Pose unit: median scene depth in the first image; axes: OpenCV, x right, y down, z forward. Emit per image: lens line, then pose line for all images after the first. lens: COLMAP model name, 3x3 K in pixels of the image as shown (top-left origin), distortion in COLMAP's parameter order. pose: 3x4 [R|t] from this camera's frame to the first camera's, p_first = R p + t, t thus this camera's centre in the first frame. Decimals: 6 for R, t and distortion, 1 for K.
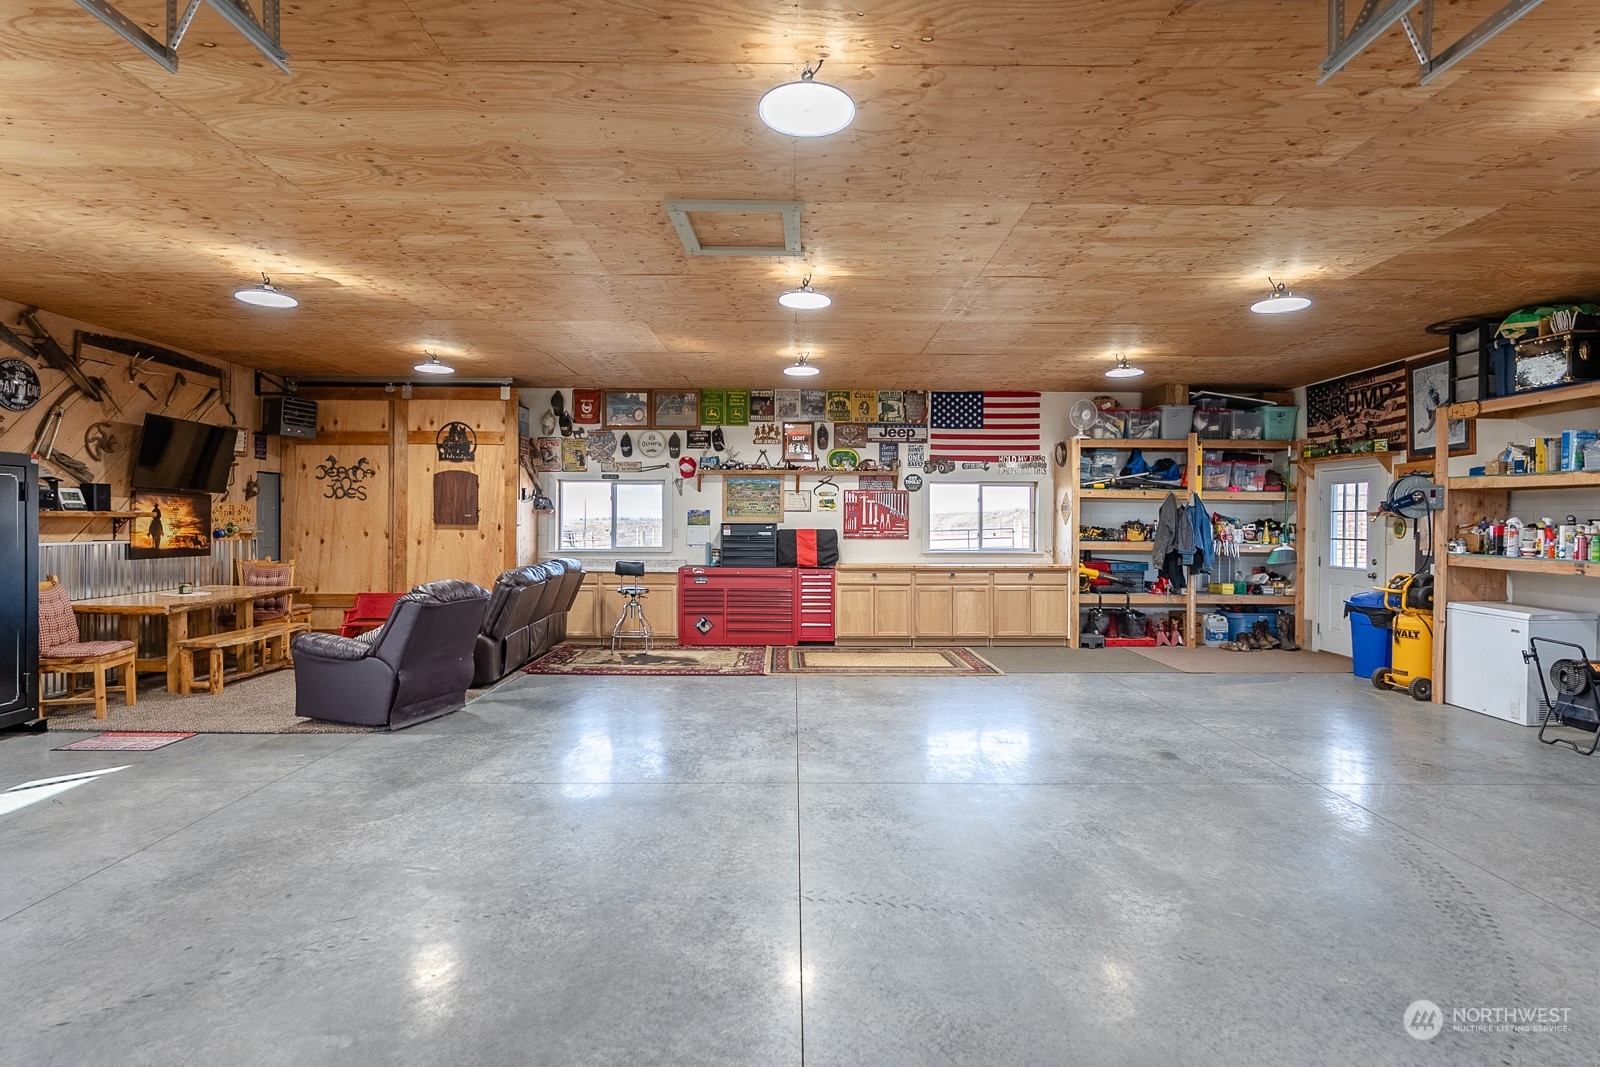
lens RADIAL K [[797.1, 0, 800.4], [0, 797.1, 527.8], [0, 0, 1]] dist [-0.000647, 0.000147]
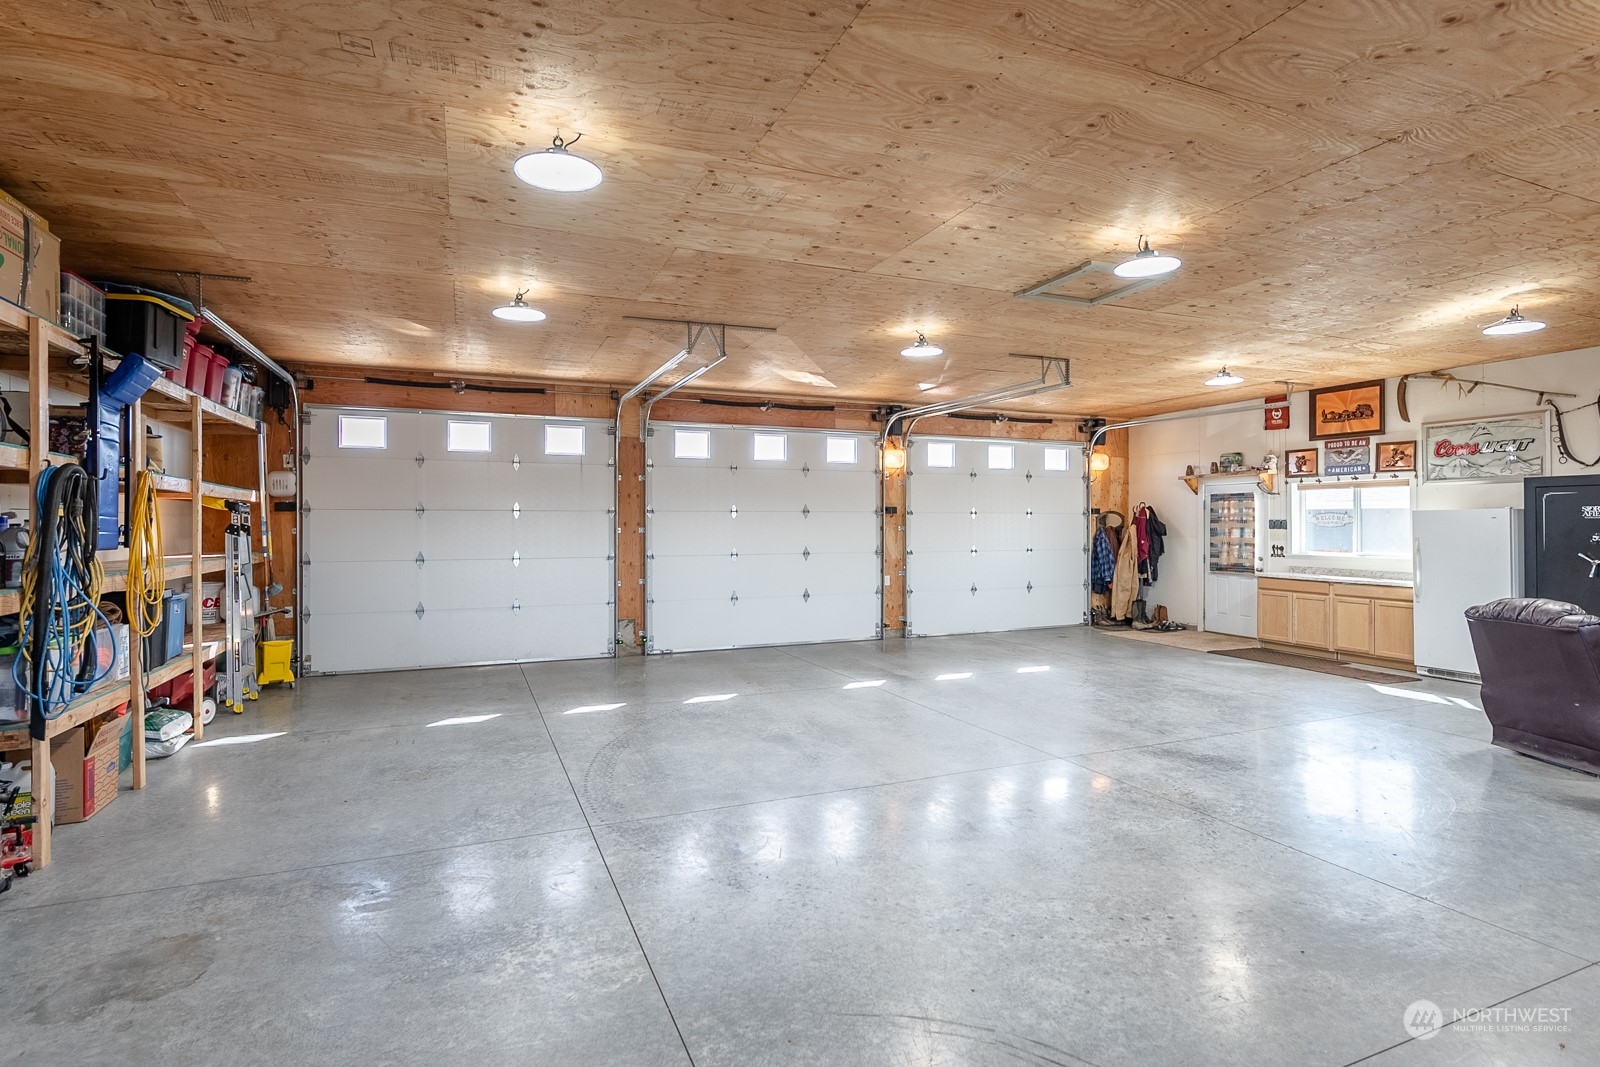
lens RADIAL K [[797.1, 0, 800.1], [0, 797.1, 526.8], [0, 0, 1]] dist [-0.000647, 0.000147]
pose [[-0.924879, -0.002516, -0.380254, 0.838745], [-0.006780, 0.999928, 0.009876, -0.019059], [0.380202, 0.011713, -0.924829, 2.068664]]
